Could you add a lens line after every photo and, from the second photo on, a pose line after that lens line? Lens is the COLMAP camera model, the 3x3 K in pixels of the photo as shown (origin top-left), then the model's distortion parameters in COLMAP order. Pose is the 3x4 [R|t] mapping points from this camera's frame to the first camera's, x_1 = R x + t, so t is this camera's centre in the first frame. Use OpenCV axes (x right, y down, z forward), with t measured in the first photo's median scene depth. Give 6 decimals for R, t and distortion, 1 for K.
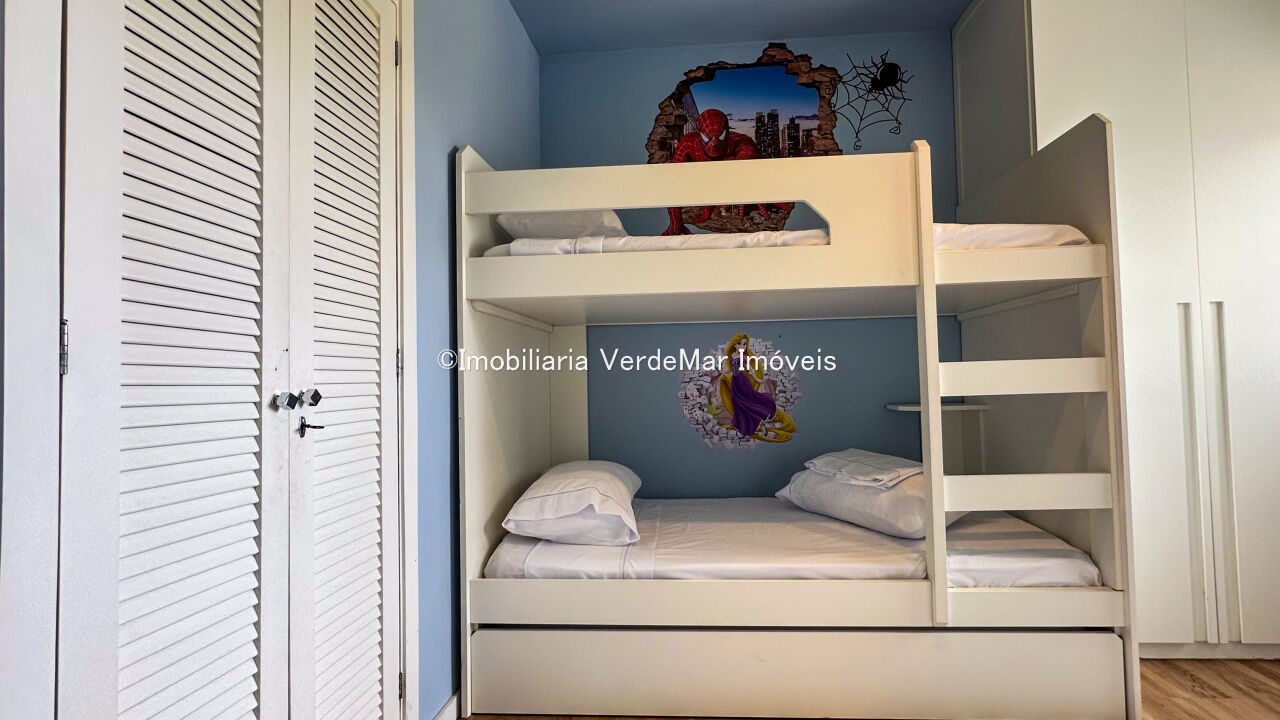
lens RADIAL K [[551.8, 0, 675.1], [0, 551.8, 360.2], [0, 0, 1]] dist [-0.001680, -0.000064]
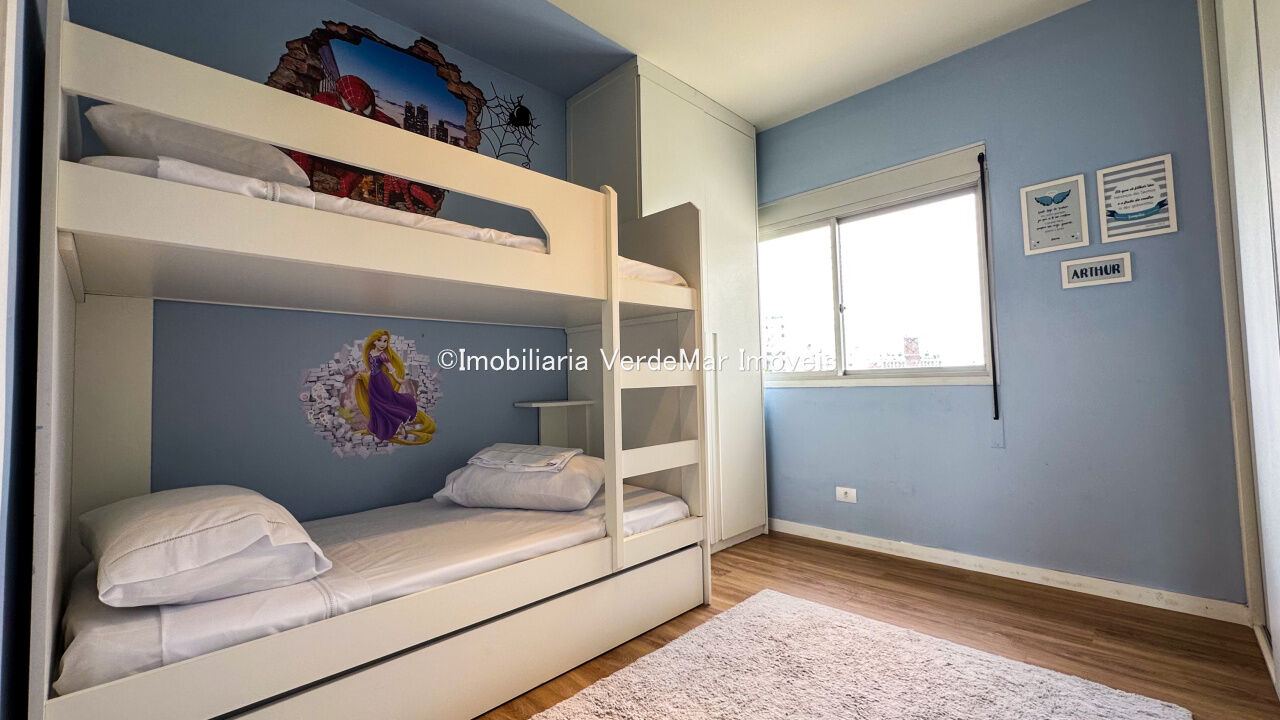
lens RADIAL K [[523.6, 0, 638.3], [0, 523.6, 359.2], [0, 0, 1]] dist [-0.001110, 0.000078]
pose [[0.664246, 0.041997, 0.746333, -0.299382], [-0.020033, 0.999062, -0.038389, 0.032279], [-0.747246, 0.010549, 0.664464, 0.121401]]
